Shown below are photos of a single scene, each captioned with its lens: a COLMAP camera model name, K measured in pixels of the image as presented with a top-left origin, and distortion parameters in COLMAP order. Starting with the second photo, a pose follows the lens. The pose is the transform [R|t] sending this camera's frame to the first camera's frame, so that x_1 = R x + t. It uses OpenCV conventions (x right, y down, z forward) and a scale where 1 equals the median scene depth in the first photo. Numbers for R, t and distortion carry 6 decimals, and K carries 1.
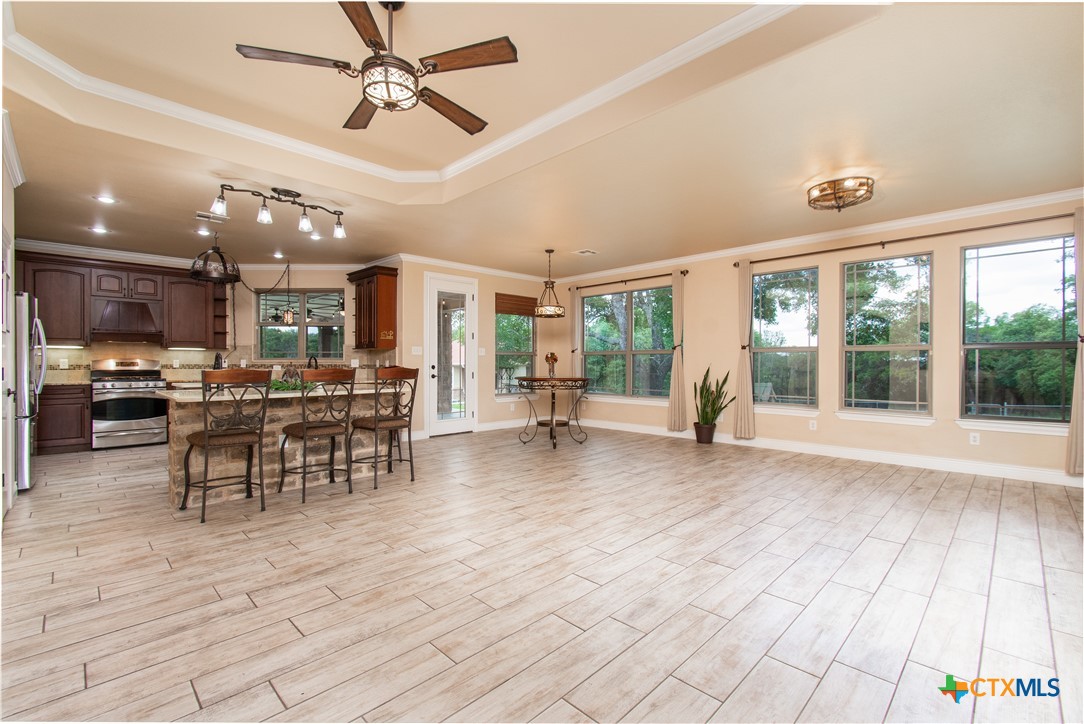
lens RADIAL K [[475.4, 0, 542.0], [0, 475.4, 362.0], [0, 0, 1]] dist [-0.000171, -0.000095]
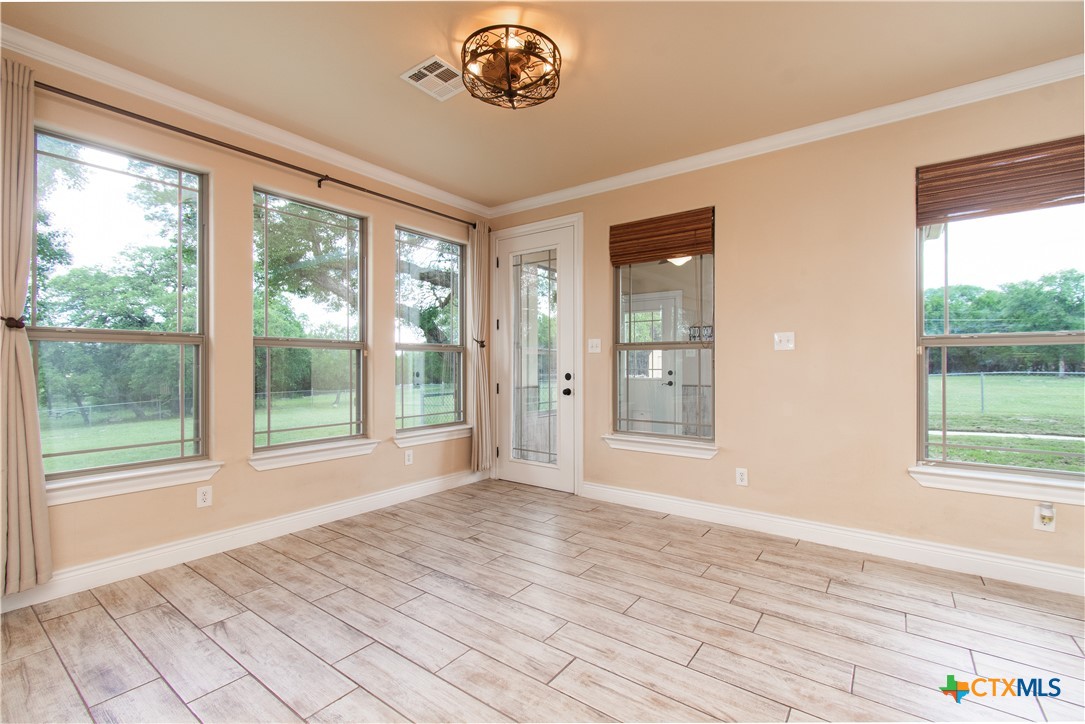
lens RADIAL K [[475.8, 0, 542.5], [0, 475.8, 362.0], [0, 0, 1]] dist [-0.000171, -0.000095]
pose [[-0.149122, 0.005679, 0.988802, 0.077117], [0.000567, 0.999984, -0.005658, -0.002784], [-0.988819, -0.000283, -0.149123, 1.402134]]
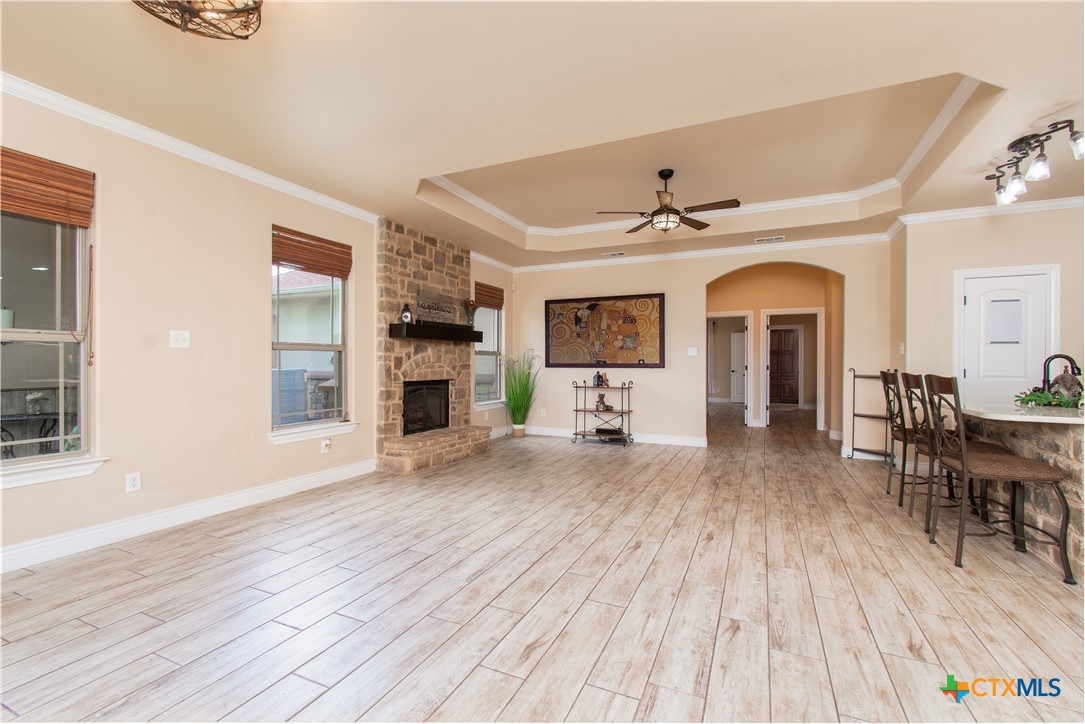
lens RADIAL K [[475.8, 0, 542.5], [0, 475.8, 362.0], [0, 0, 1]] dist [-0.000171, -0.000095]
pose [[-0.938452, -0.003265, -0.345394, 0.626688], [-0.004462, 0.999986, 0.002673, -0.008095], [0.345380, 0.004049, -0.938454, 2.043139]]
